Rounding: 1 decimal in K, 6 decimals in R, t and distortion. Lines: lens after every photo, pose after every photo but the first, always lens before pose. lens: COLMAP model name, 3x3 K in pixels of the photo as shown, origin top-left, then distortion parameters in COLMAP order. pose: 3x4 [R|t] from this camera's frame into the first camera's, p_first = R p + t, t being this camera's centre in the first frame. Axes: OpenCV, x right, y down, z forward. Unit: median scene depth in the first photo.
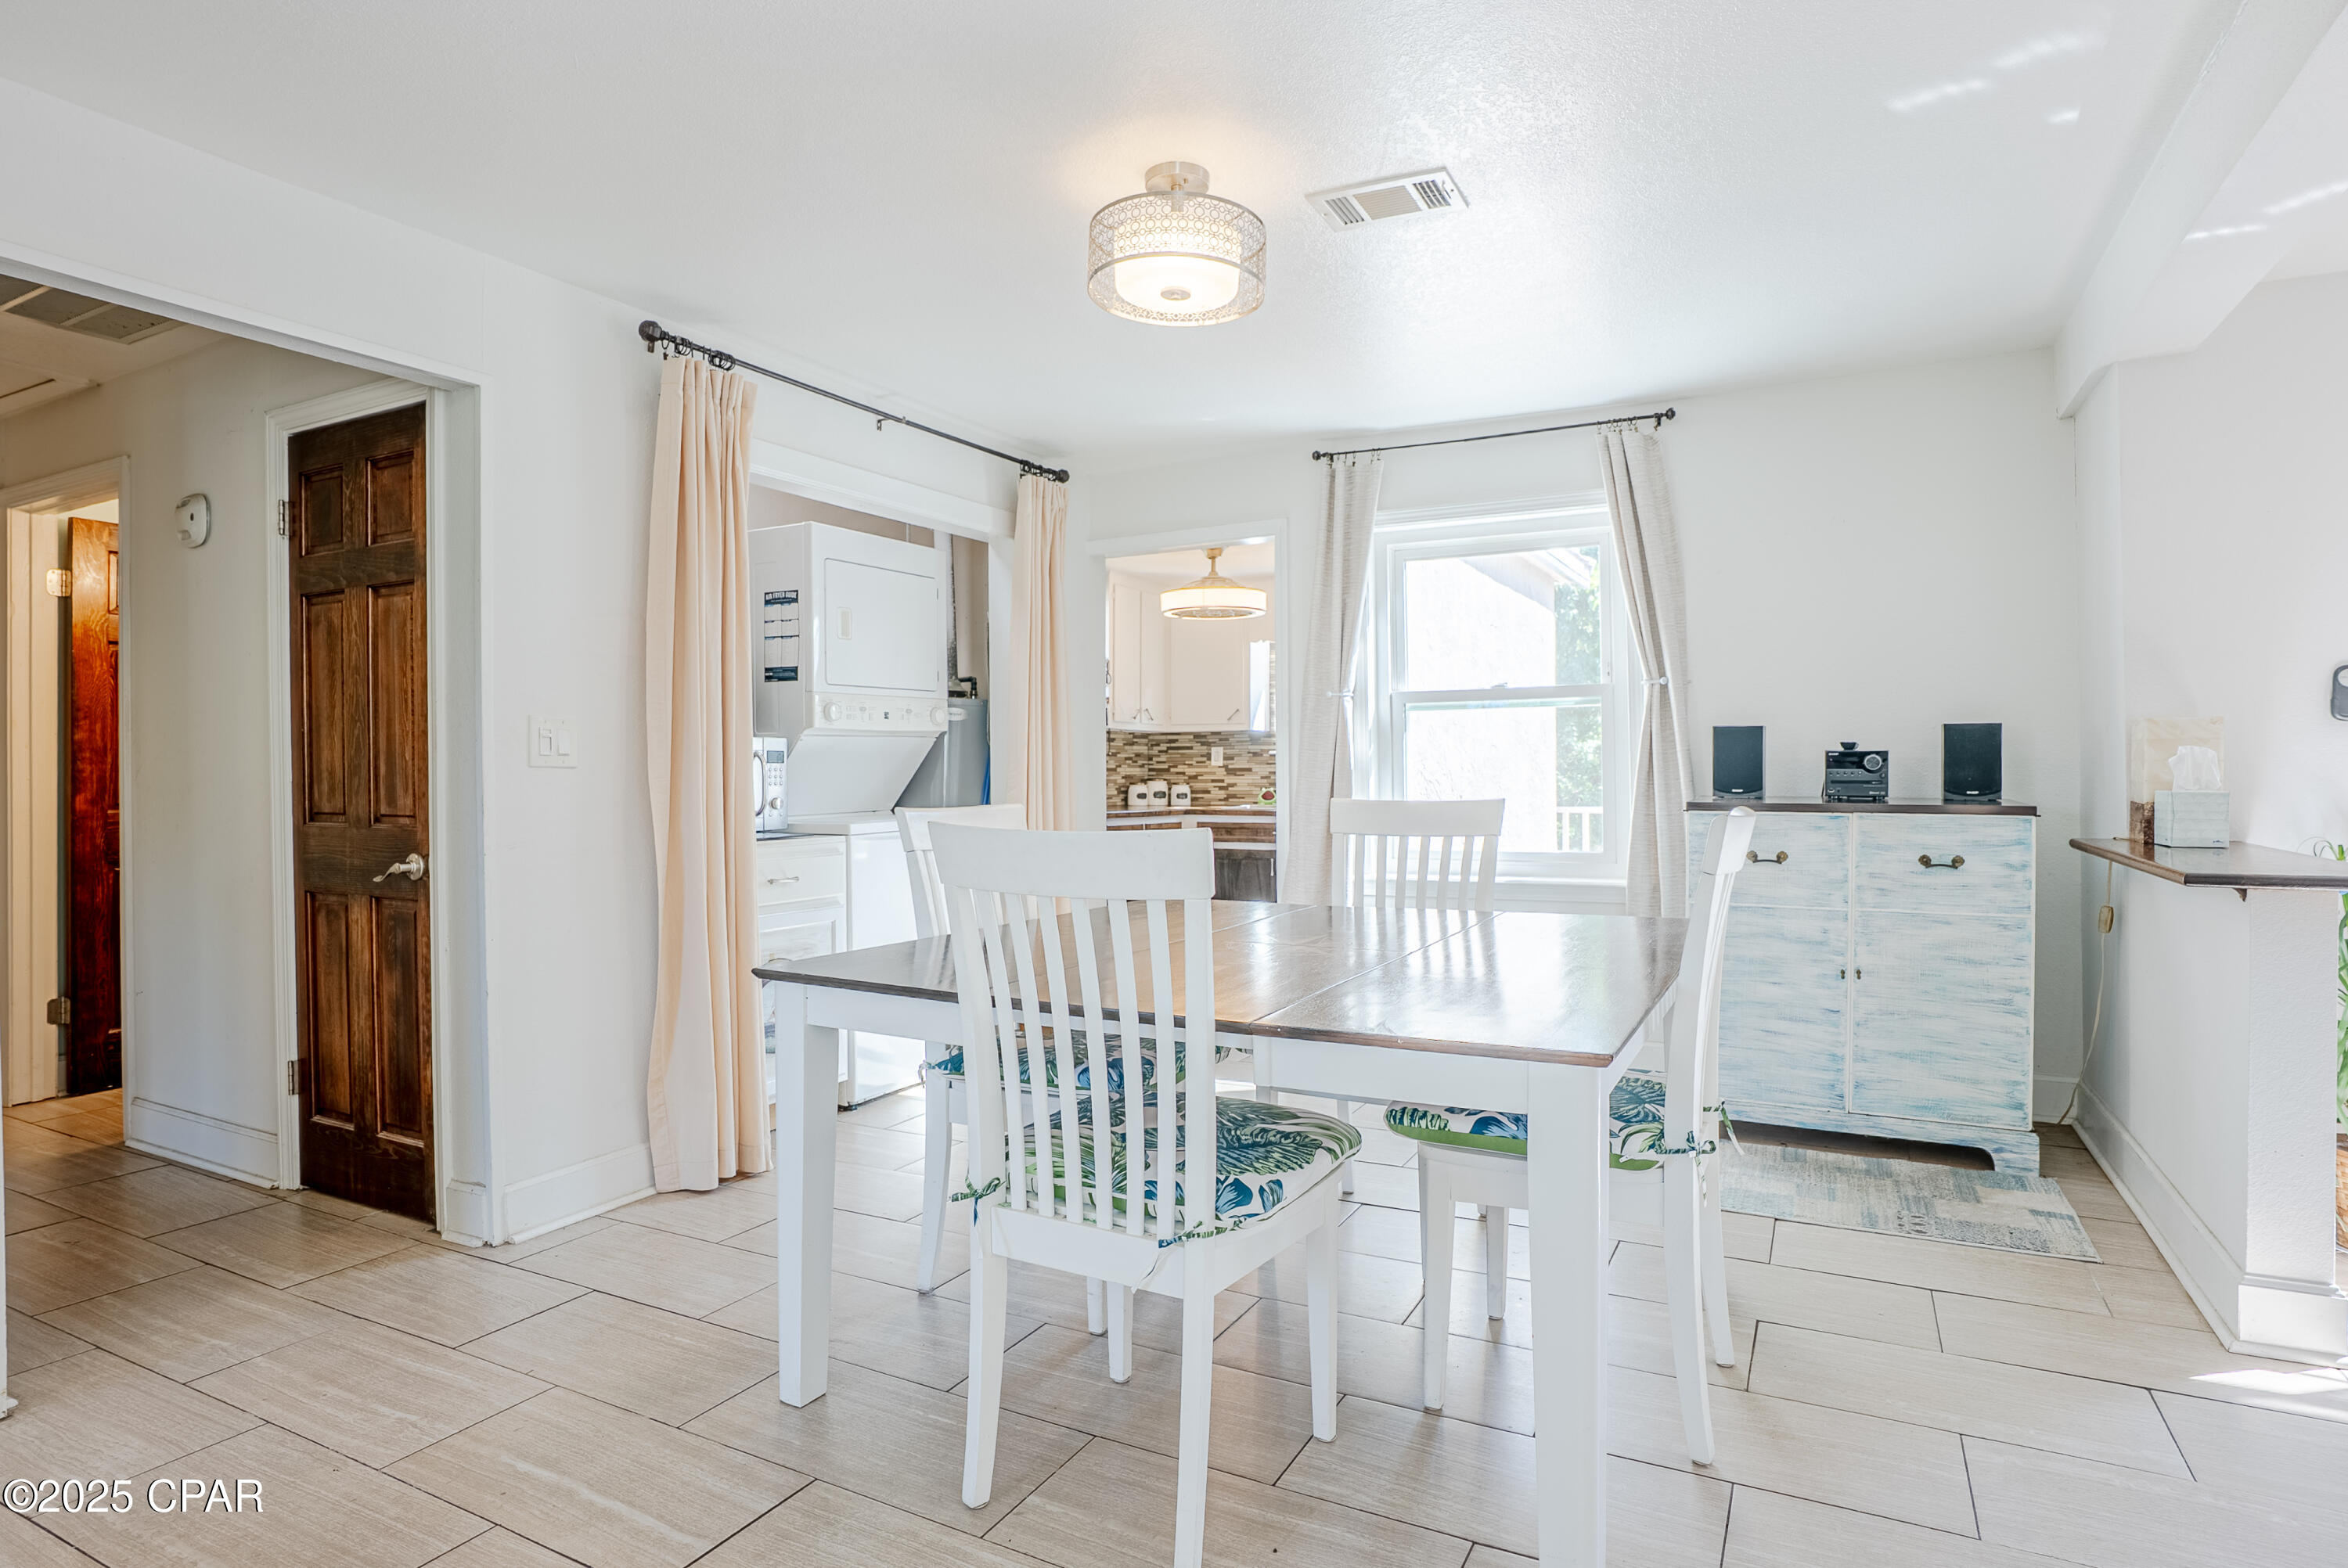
lens RADIAL K [[1264.1, 0, 1174.0], [0, 1264.1, 784.0], [0, 0, 1]] dist [-0.046094, 0.026406]
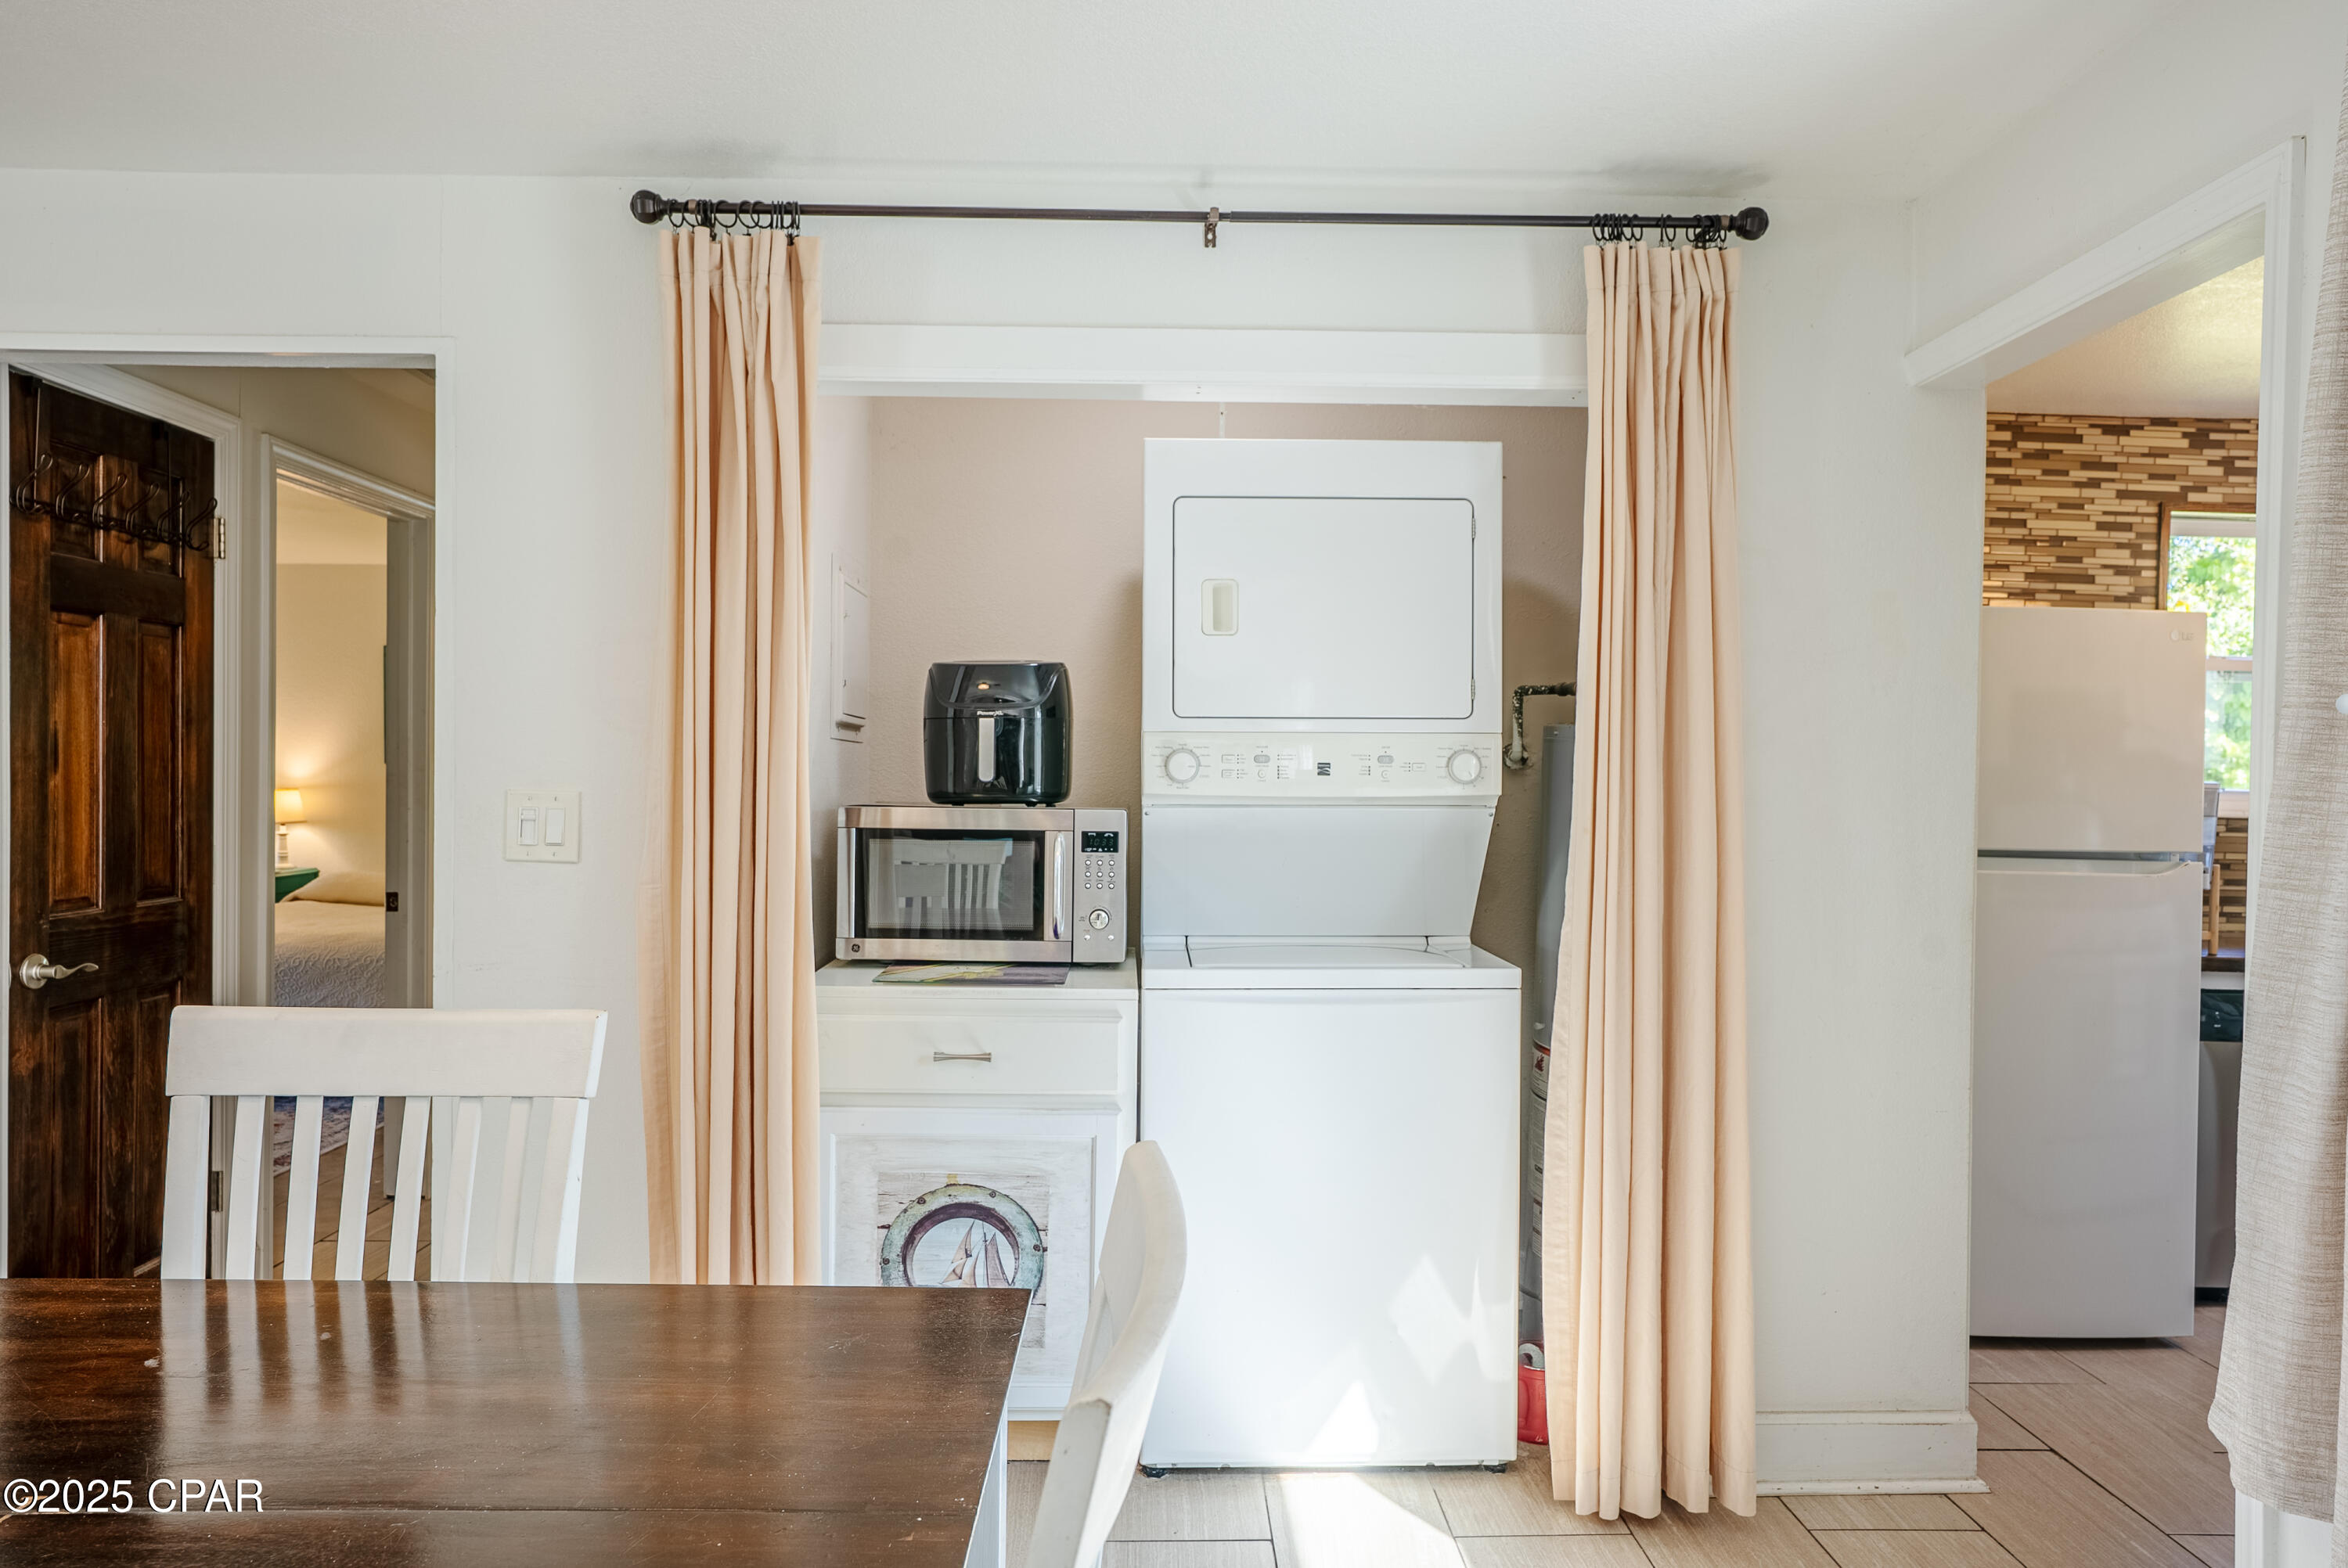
lens RADIAL K [[1484.1, 0, 1183.2], [0, 1484.1, 784.3], [0, 0, 1]] dist [0.001312, 0.000257]
pose [[0.488459, 0.017181, -0.872418, 0.304445], [-0.024859, 0.999674, 0.005768, -0.050604], [0.872233, 0.018870, 0.488727, 0.643616]]
